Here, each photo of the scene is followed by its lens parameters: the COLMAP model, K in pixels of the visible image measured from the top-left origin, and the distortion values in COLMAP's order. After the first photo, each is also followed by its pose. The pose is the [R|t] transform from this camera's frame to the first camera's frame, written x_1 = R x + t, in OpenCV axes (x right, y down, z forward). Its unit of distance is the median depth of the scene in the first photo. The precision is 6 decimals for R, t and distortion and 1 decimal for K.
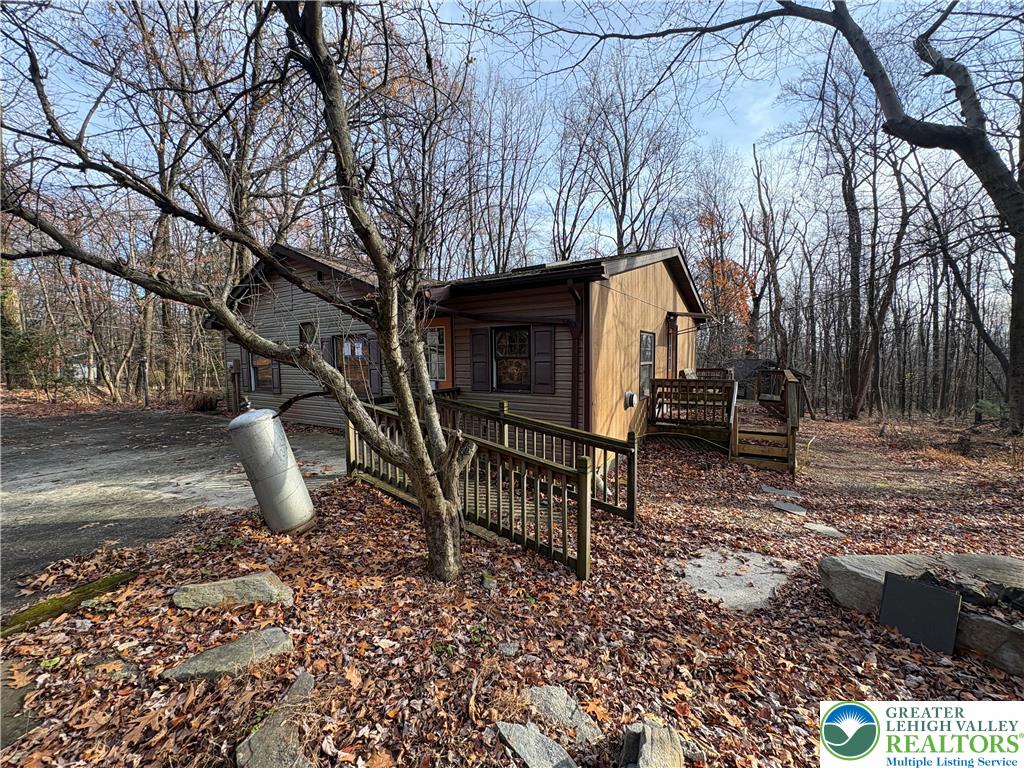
lens RADIAL K [[406.7, 0, 512.6], [0, 406.7, 384.6], [0, 0, 1]] dist [0.001134, 0.000014]
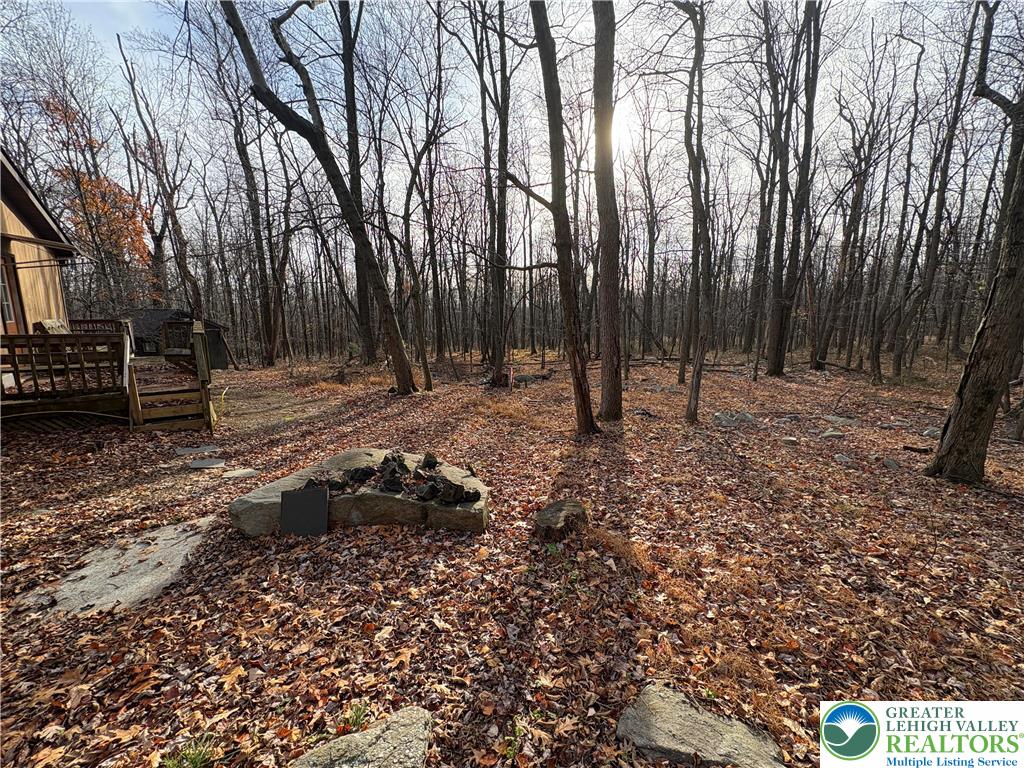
lens RADIAL K [[406.7, 0, 512.6], [0, 406.7, 384.6], [0, 0, 1]] dist [0.001134, 0.000014]
pose [[0.336168, -0.148640, 0.929998, 0.045366], [0.038943, 0.988816, 0.143964, 0.004184], [-0.940996, -0.012179, 0.338197, -0.011791]]
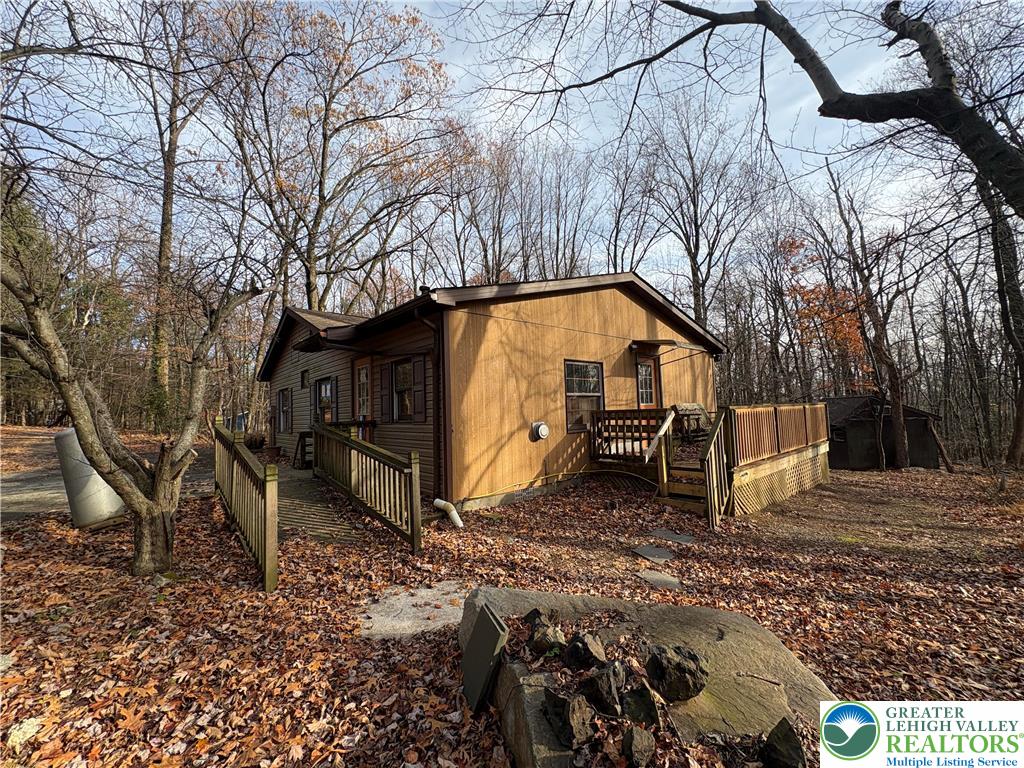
lens RADIAL K [[407.8, 0, 510.5], [0, 407.8, 382.5], [0, 0, 1]] dist [0.001992, 0.000131]
pose [[0.963561, -0.040635, -0.264384, 0.587796], [0.005117, 0.991013, -0.133665, 0.064122], [0.267440, 0.127441, 0.955110, 0.084577]]
